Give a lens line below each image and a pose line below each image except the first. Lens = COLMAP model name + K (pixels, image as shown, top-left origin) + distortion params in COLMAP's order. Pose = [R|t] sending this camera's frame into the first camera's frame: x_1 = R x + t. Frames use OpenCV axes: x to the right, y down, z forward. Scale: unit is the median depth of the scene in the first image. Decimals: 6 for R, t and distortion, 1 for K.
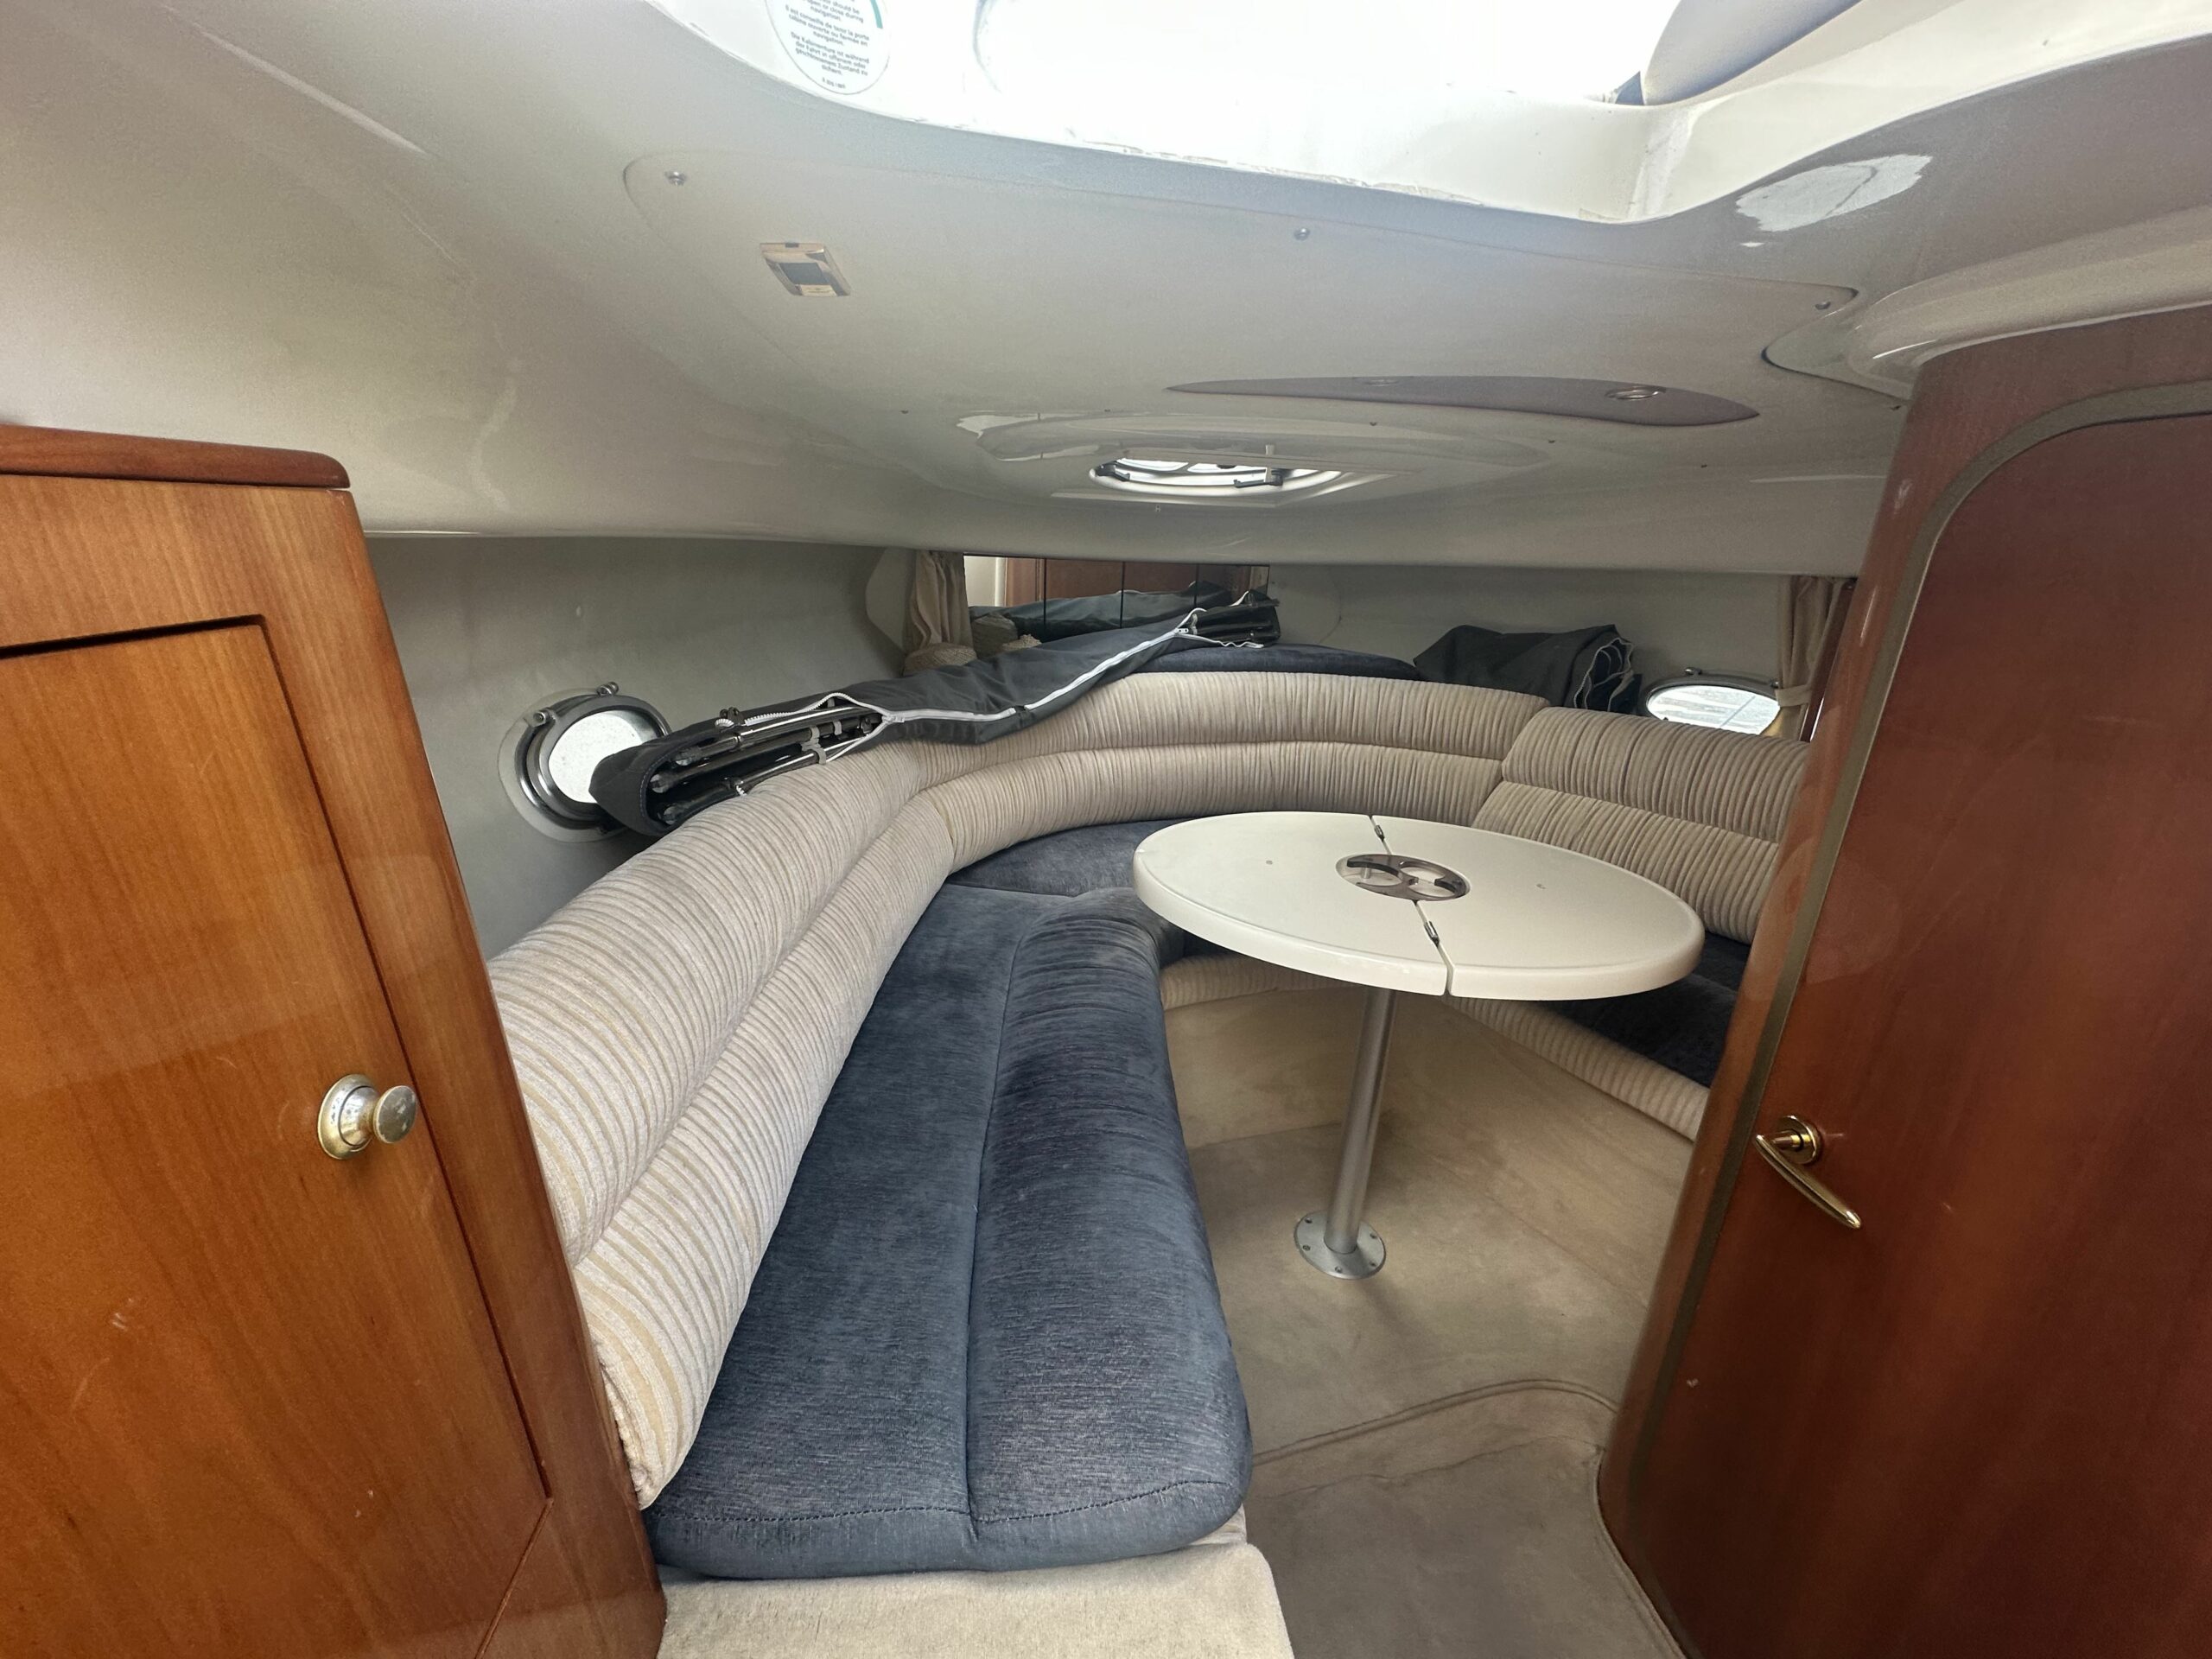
lens RADIAL K [[874.3, 0, 1111.5], [0, 874.3, 833.4], [0, 0, 1]] dist [-0.011218, 0.003735]
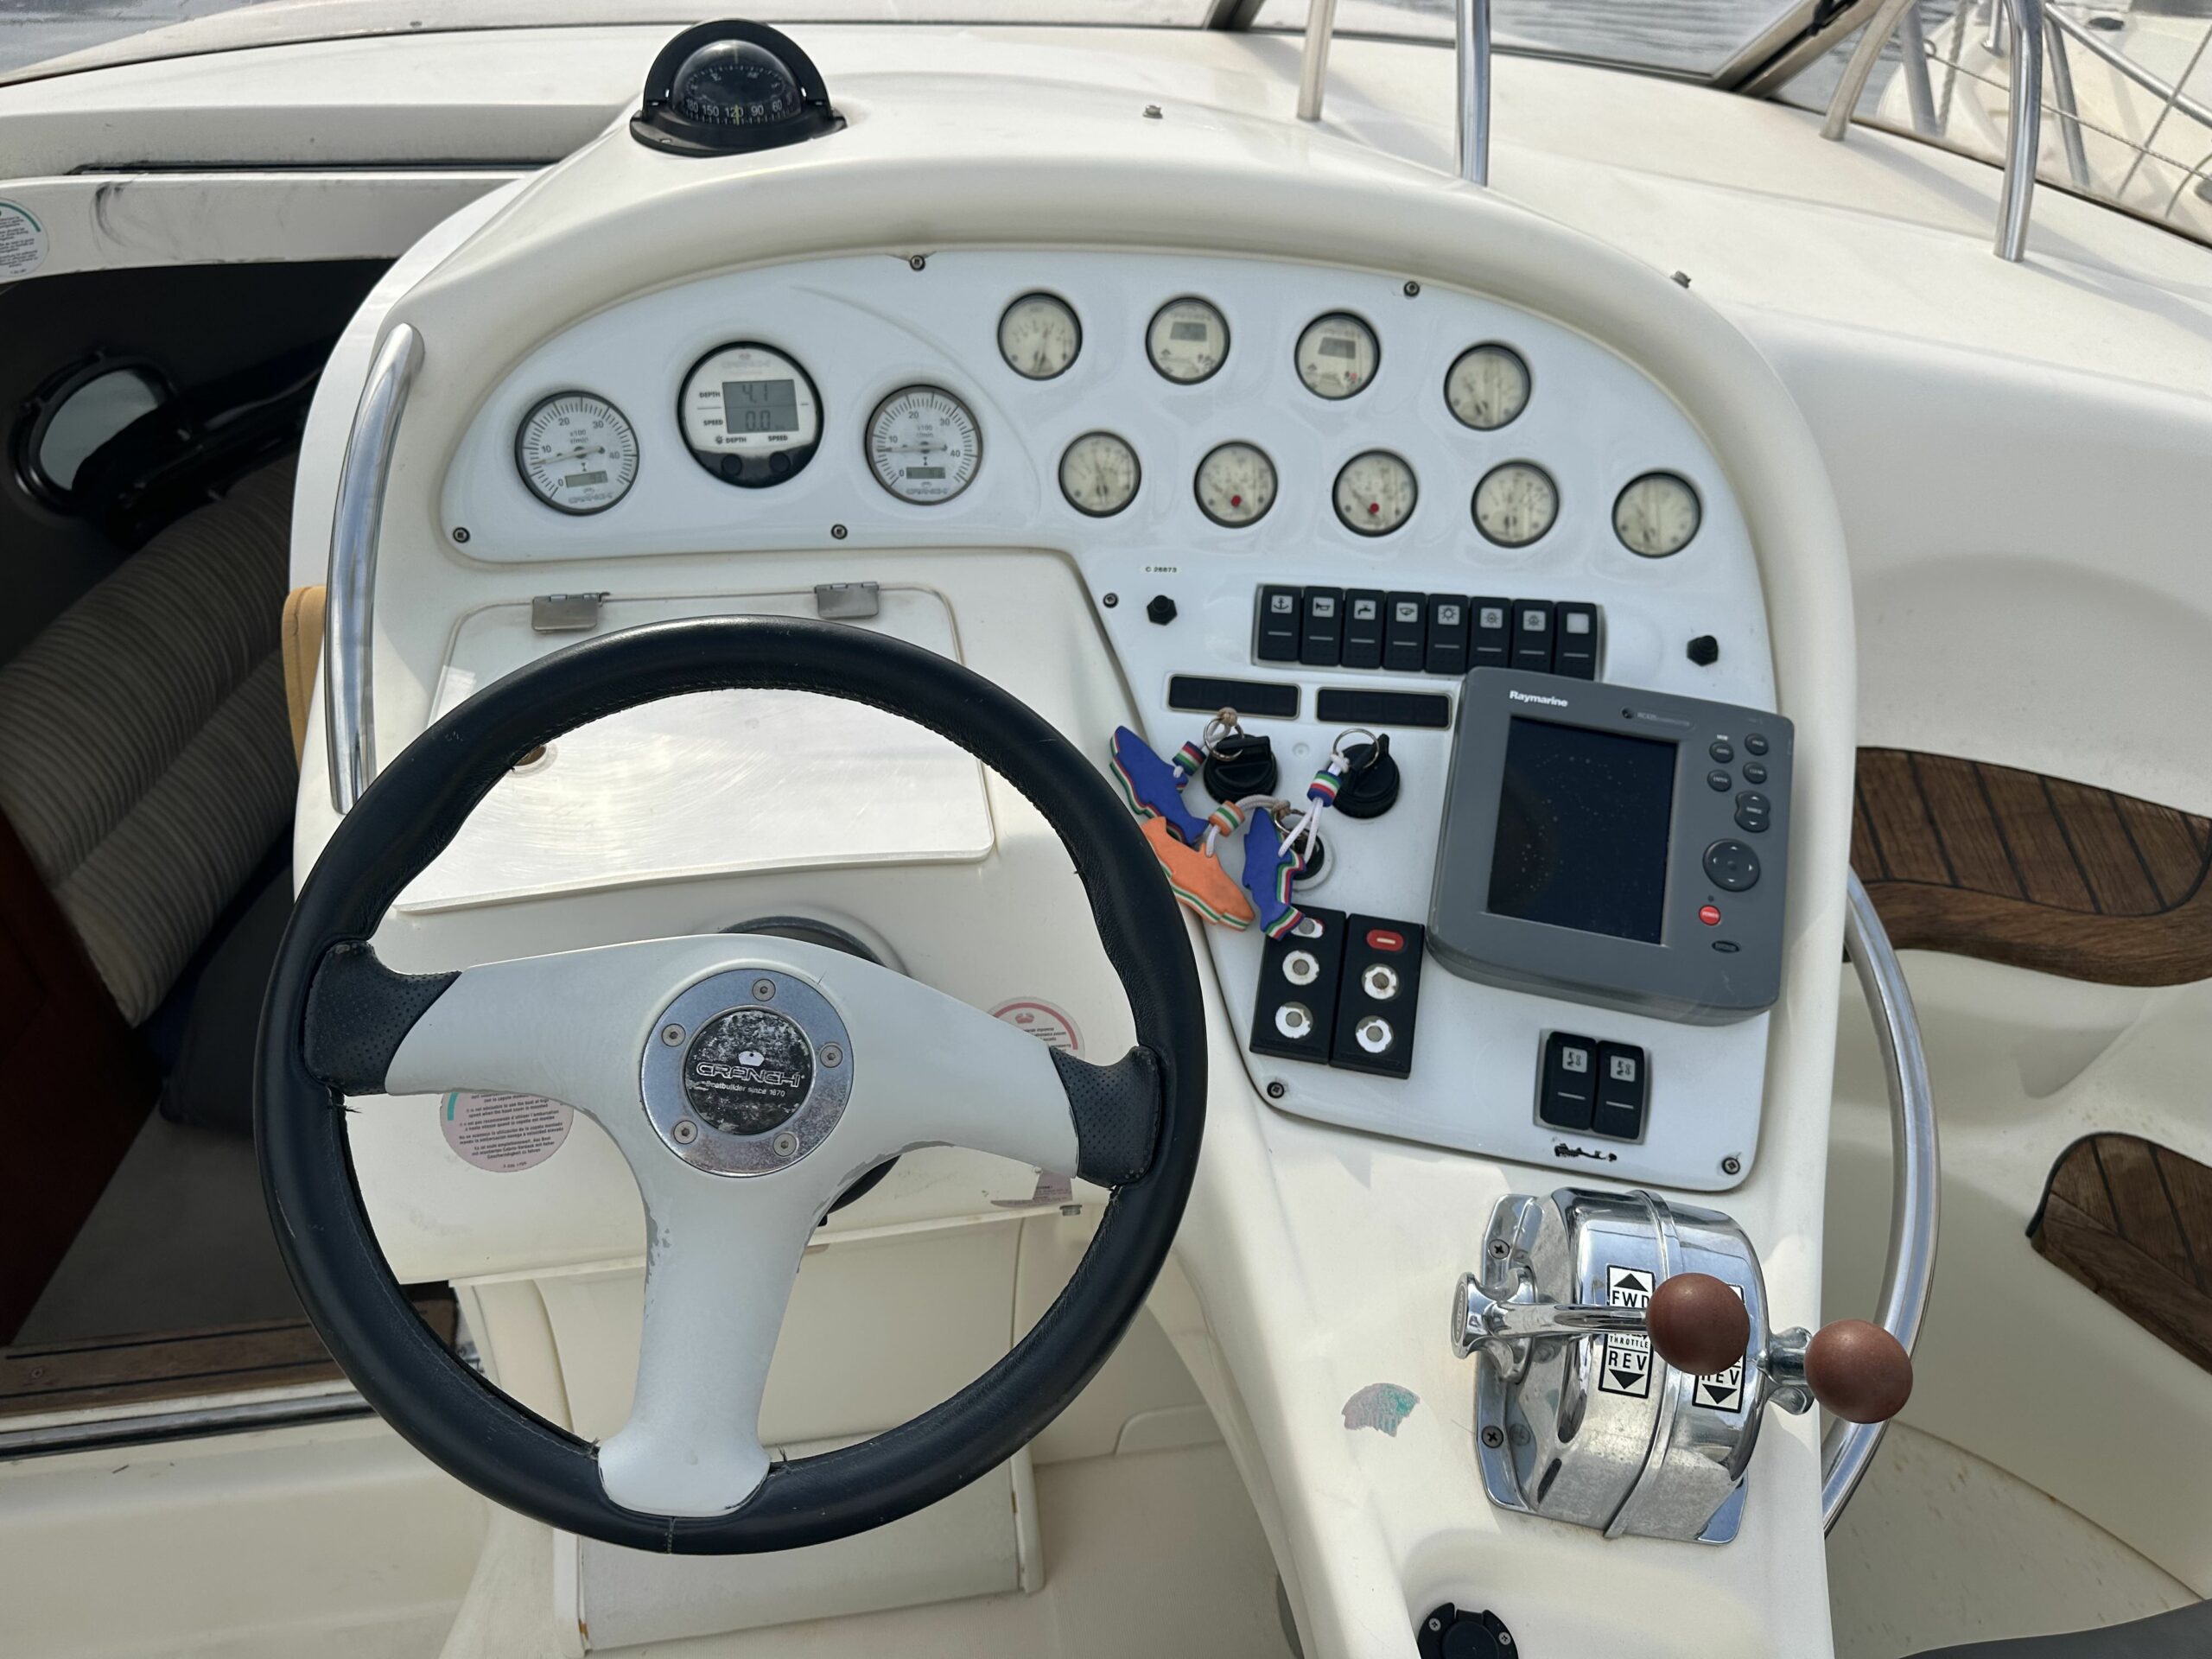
lens RADIAL K [[1550.2, 0, 1095.9], [0, 1550.2, 829.0], [0, 0, 1]] dist [0.045003, -0.054417]
pose [[0.993699, 0.073059, -0.085004, 0.806964], [-0.039573, 0.938221, 0.343767, -0.353323], [0.104867, -0.338237, 0.935200, -0.778035]]
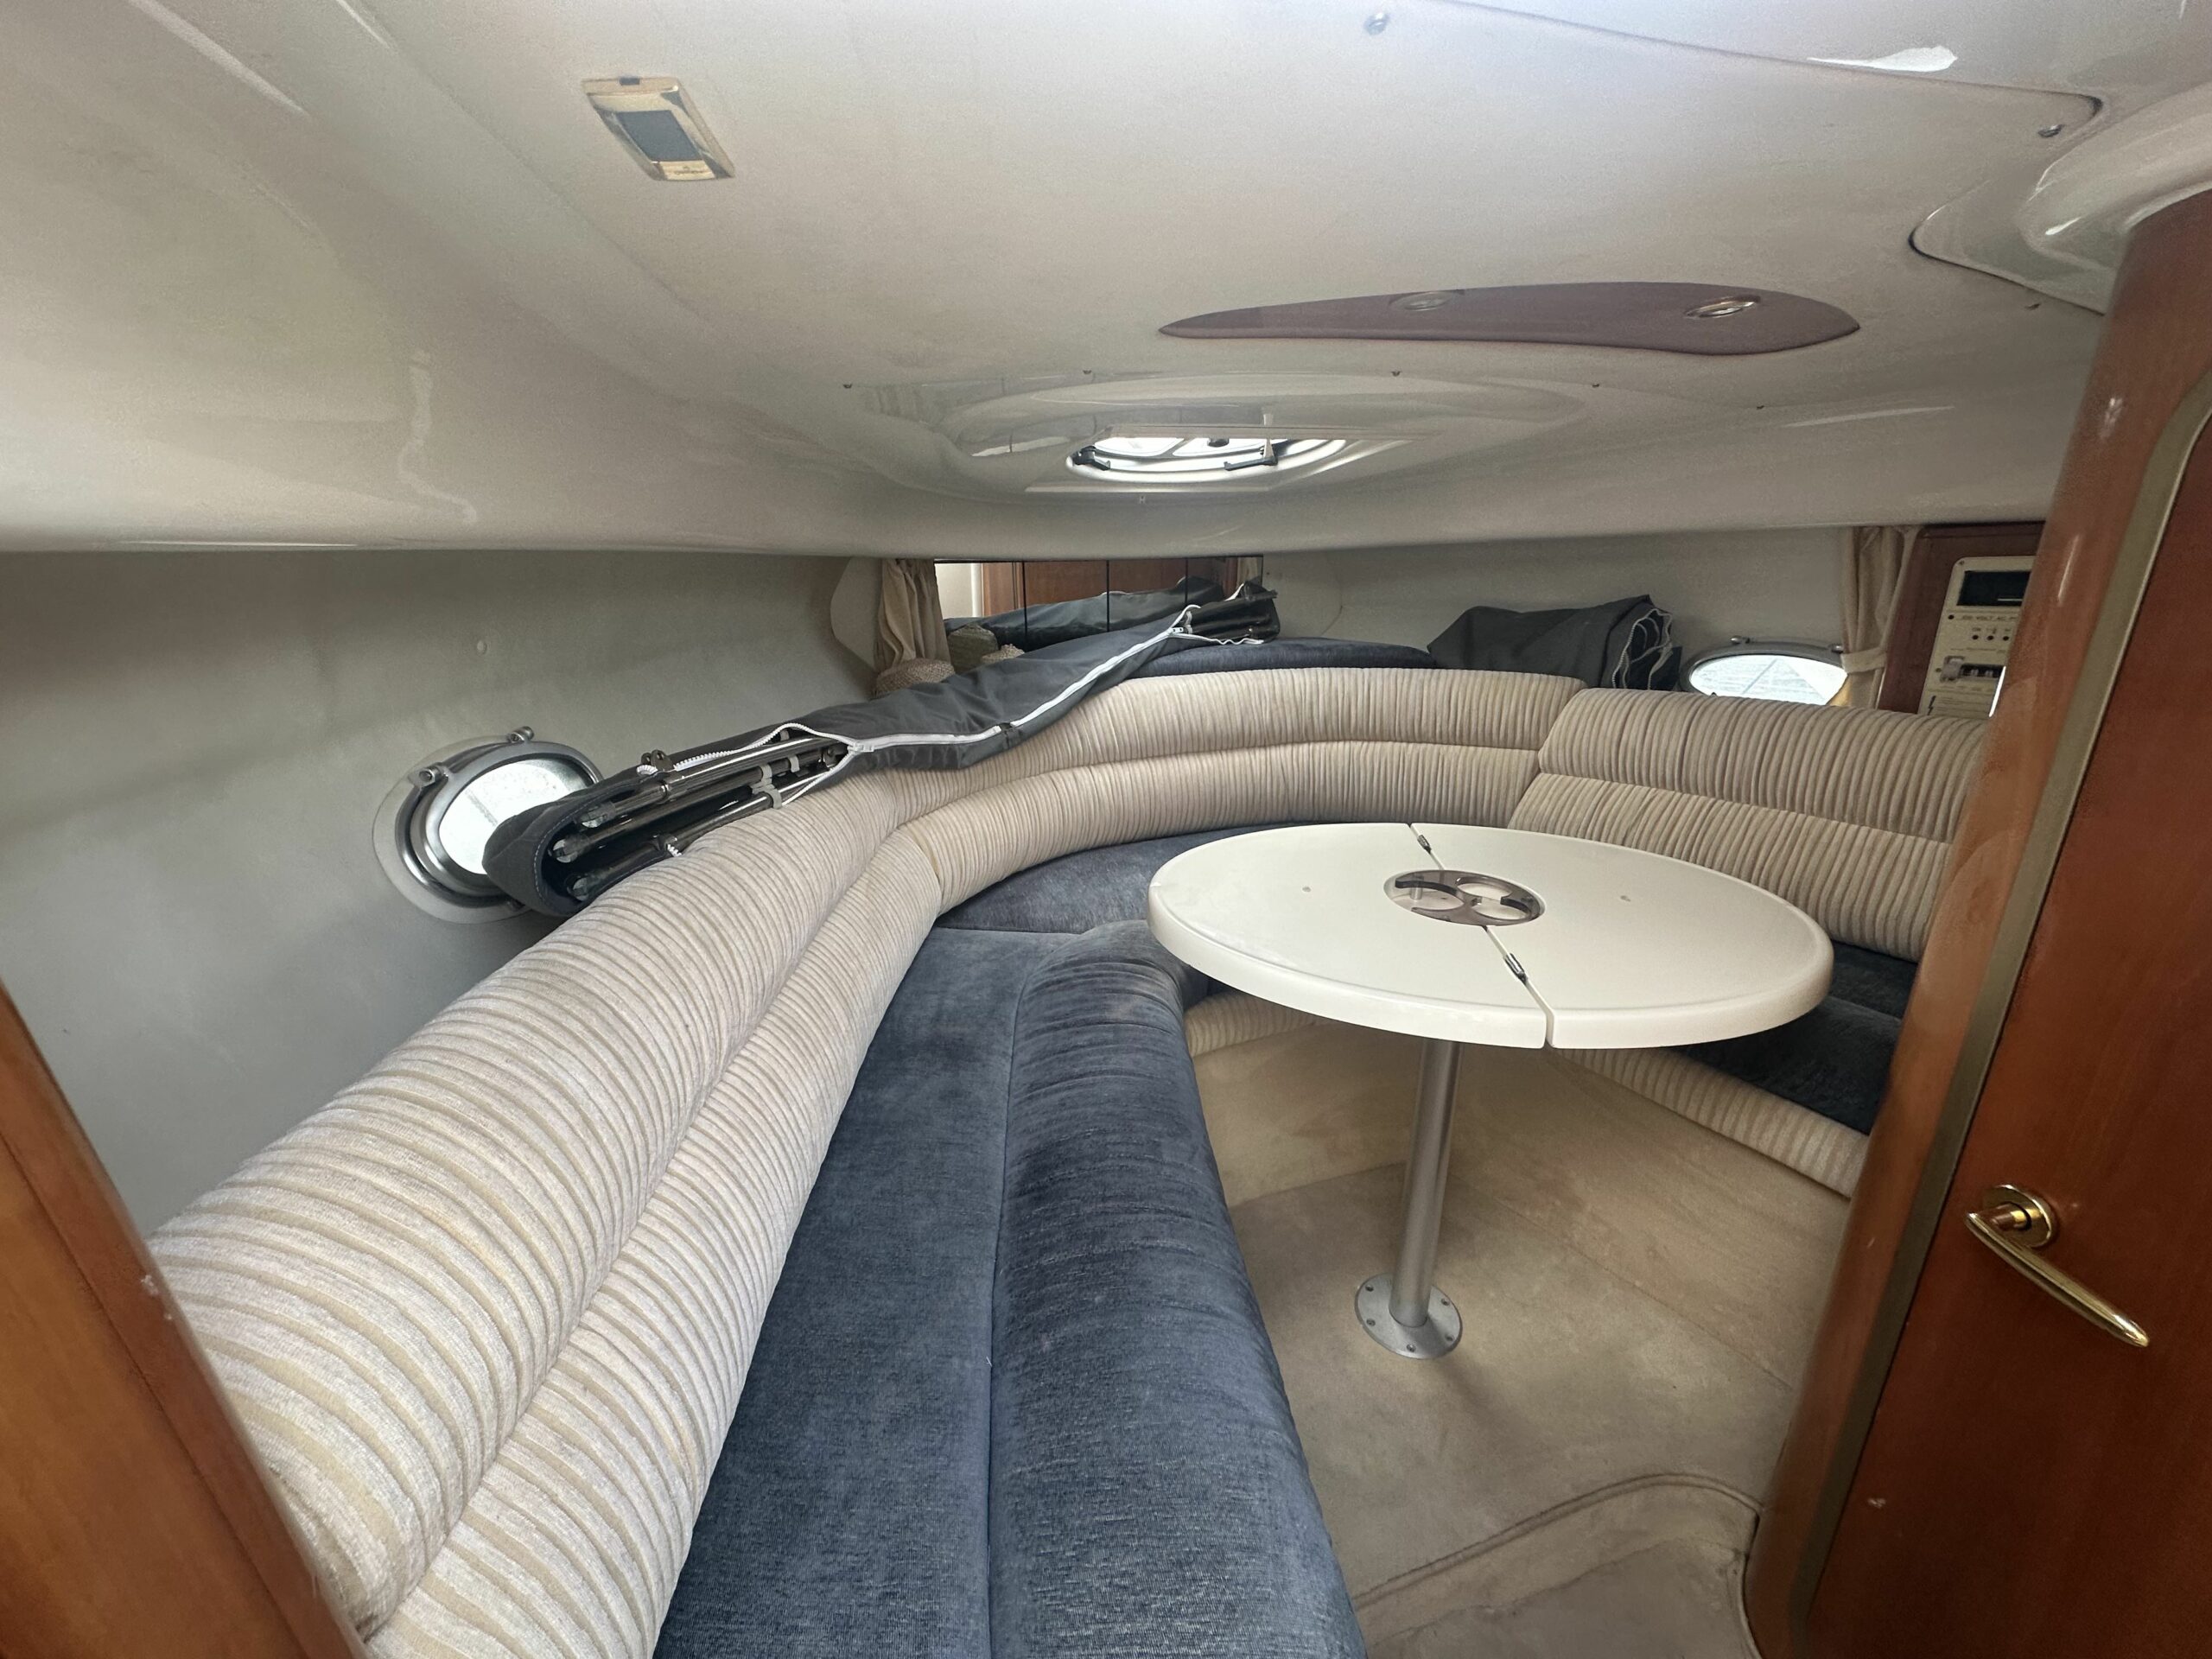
lens RADIAL K [[874.3, 0, 1111.6], [0, 874.3, 834.6], [0, 0, 1]] dist [-0.011218, 0.003735]
pose [[0.998043, -0.061905, 0.008845, -0.017886], [0.061959, 0.998061, -0.005990, -0.032113], [-0.008457, 0.006526, 0.999943, 0.168085]]
